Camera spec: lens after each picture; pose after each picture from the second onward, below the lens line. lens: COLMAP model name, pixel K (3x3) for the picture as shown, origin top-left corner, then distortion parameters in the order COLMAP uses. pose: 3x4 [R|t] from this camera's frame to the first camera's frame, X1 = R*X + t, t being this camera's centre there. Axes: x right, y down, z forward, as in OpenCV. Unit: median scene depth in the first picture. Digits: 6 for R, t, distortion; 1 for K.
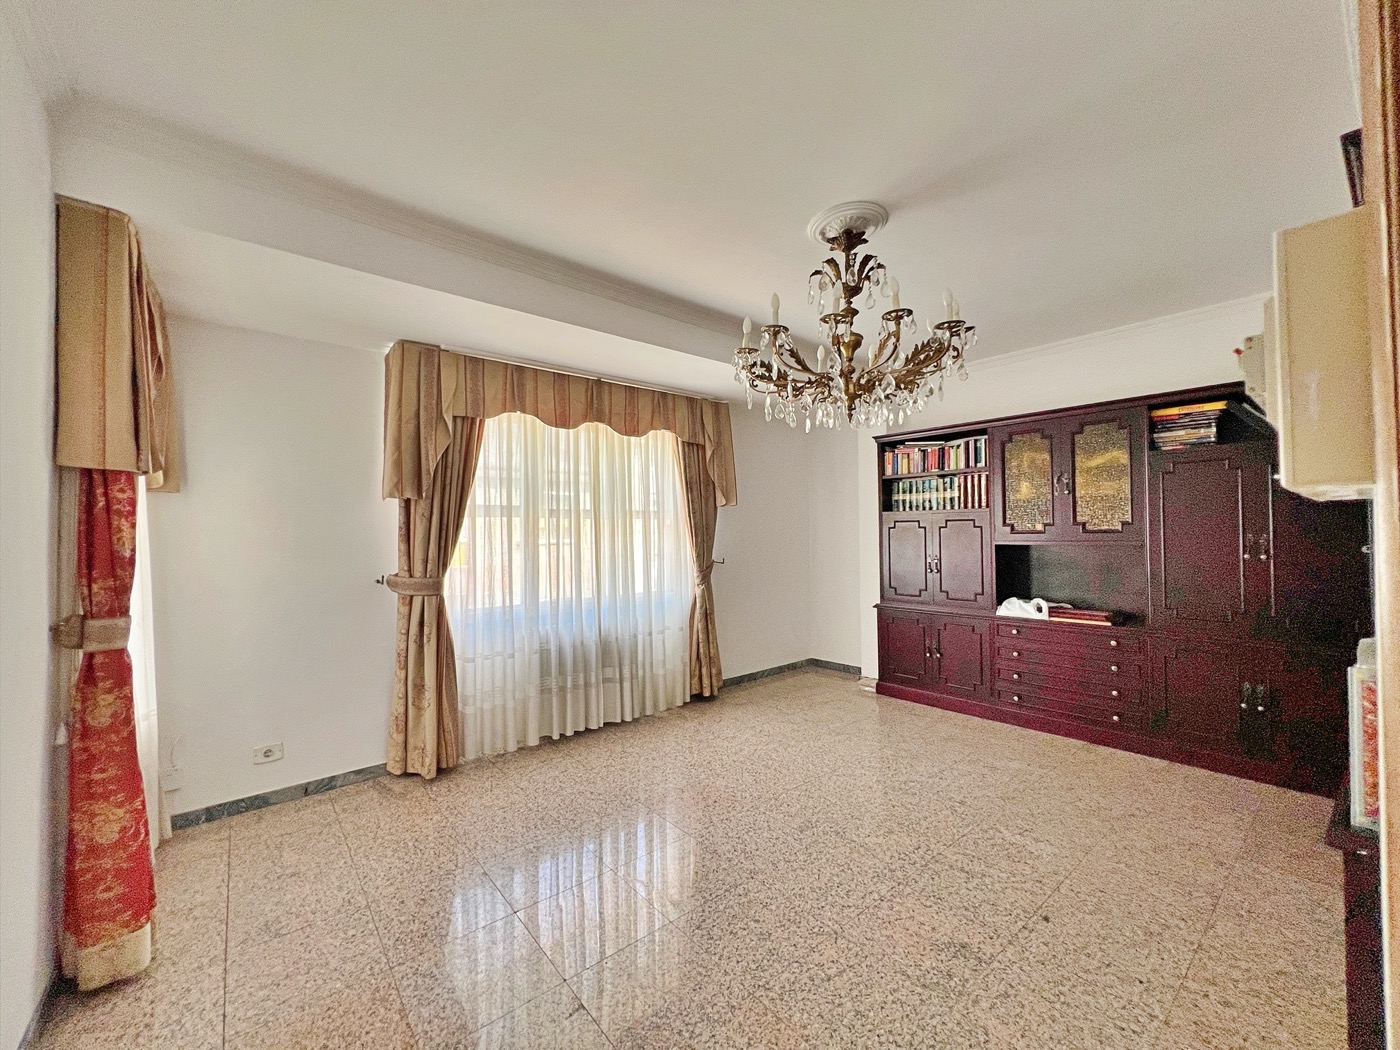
lens RADIAL K [[561.3, 0, 697.5], [0, 561.3, 528.4], [0, 0, 1]] dist [-0.002407, 0.000039]
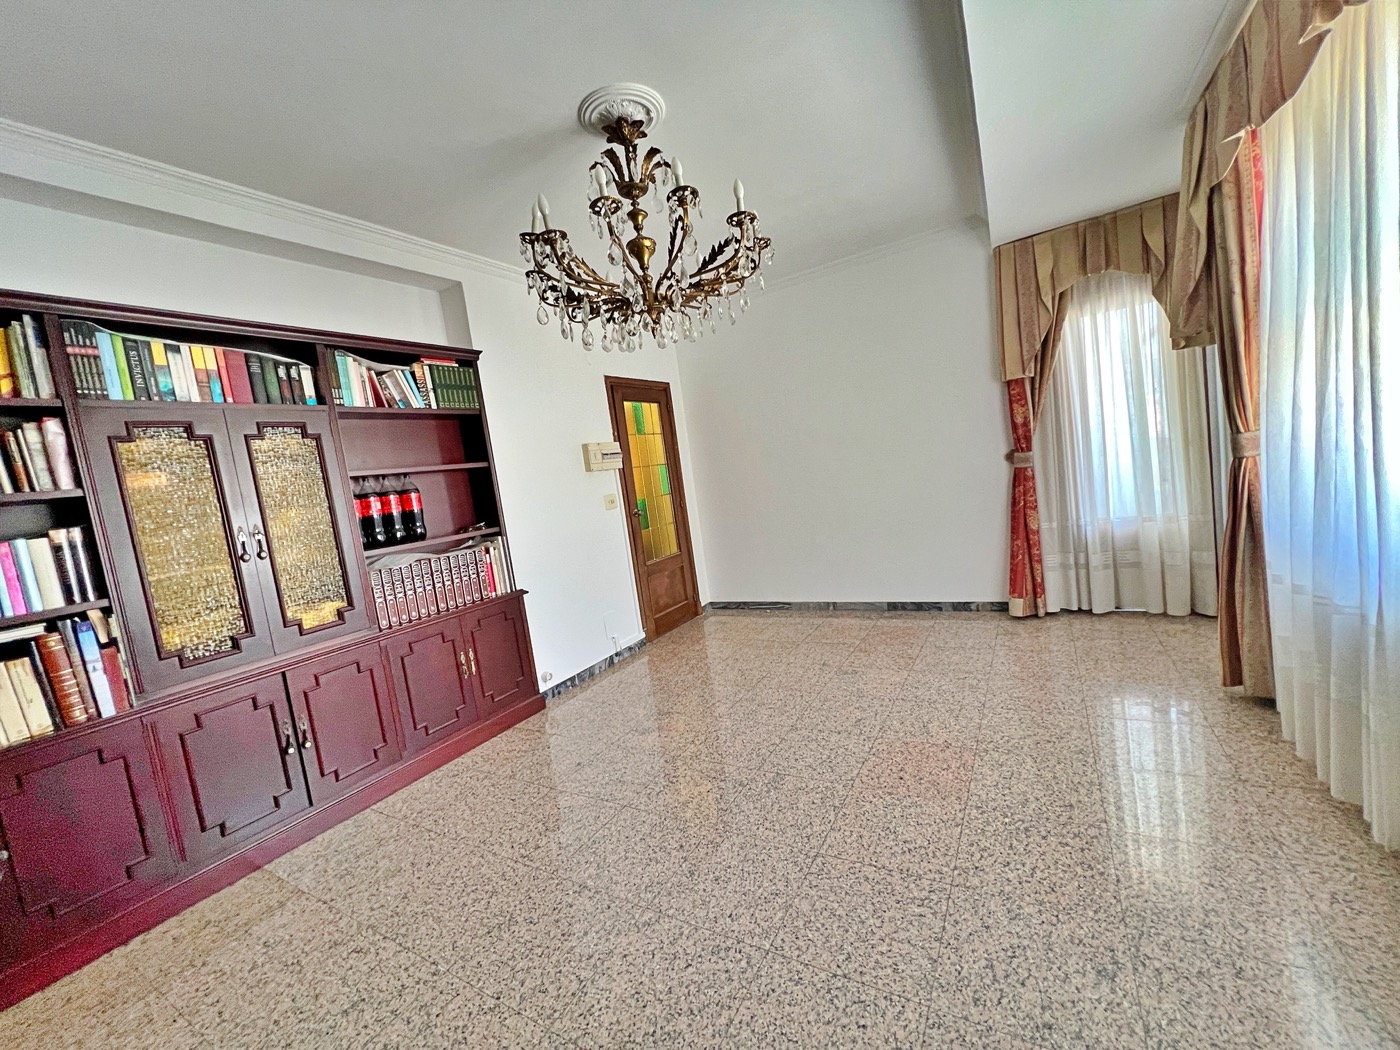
lens RADIAL K [[561.3, 0, 697.3], [0, 561.3, 519.9], [0, 0, 1]] dist [-0.002407, 0.000039]
pose [[-0.929607, 0.171482, -0.326229, 0.393236], [0.153694, 0.984895, 0.079750, 0.030927], [0.334977, 0.023997, -0.941921, 1.329571]]
